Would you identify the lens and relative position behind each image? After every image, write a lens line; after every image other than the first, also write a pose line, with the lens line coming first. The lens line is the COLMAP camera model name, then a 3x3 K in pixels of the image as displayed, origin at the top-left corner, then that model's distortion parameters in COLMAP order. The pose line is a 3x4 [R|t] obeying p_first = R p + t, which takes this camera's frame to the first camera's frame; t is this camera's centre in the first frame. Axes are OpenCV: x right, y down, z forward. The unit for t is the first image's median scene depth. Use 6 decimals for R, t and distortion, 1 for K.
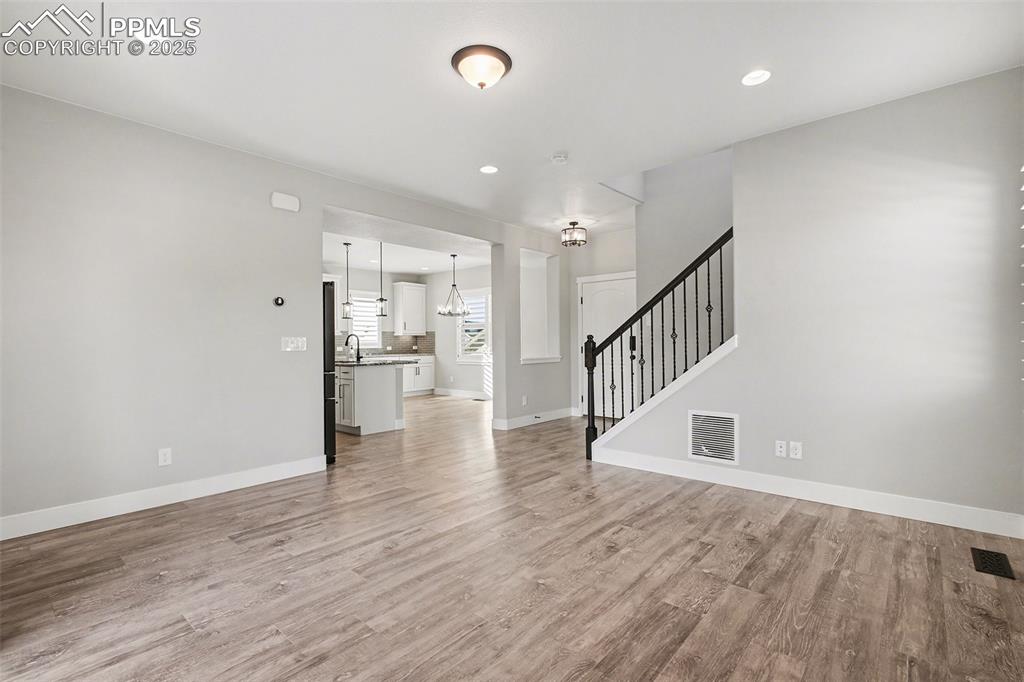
lens RADIAL K [[463.5, 0, 528.0], [0, 463.5, 341.4], [0, 0, 1]] dist [0.001775, 0.000447]
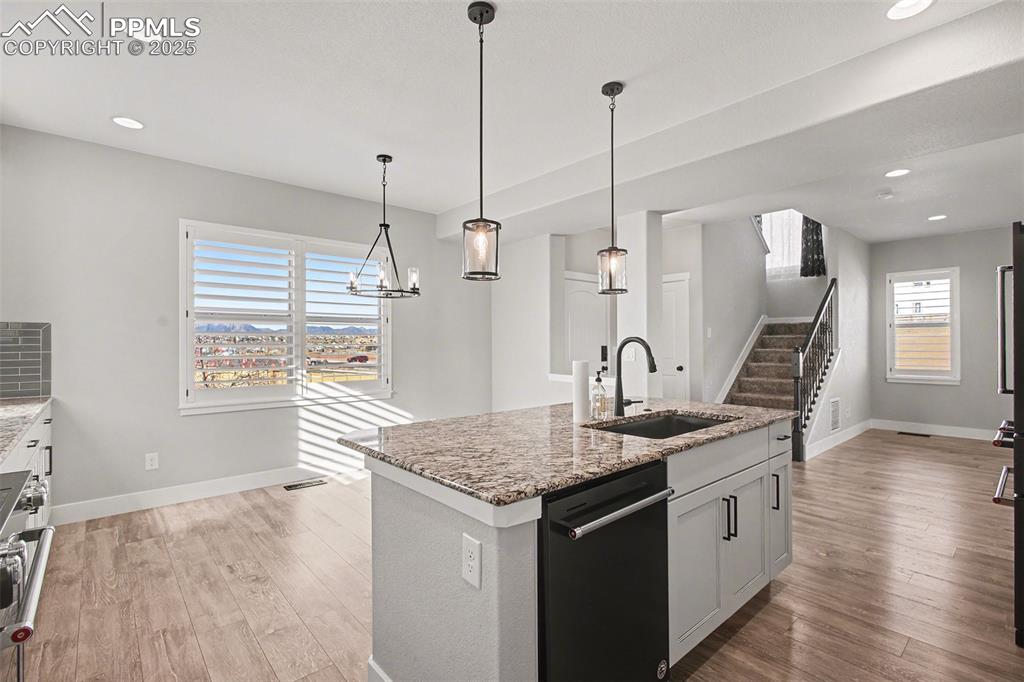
lens RADIAL K [[475.6, 0, 516.1], [0, 475.6, 345.7], [0, 0, 1]] dist [0.000409, 0.000277]
pose [[0.149048, 0.003934, 0.988822, -0.480441], [0.000865, 0.999991, -0.004108, -0.005080], [-0.988830, 0.001468, 0.149043, 0.666708]]
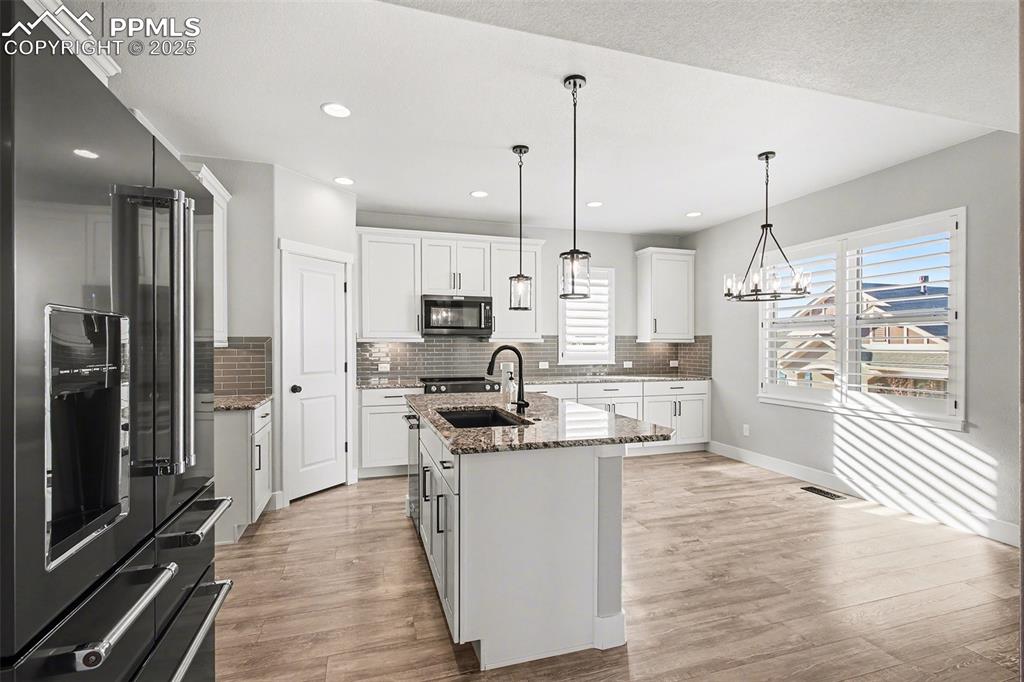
lens RADIAL K [[475.6, 0, 516.1], [0, 475.6, 345.7], [0, 0, 1]] dist [0.000409, 0.000277]
pose [[0.841501, 0.009461, -0.540173, -0.096325], [-0.007003, 0.999954, 0.006604, -0.011942], [0.540211, -0.001775, 0.841528, 0.425087]]
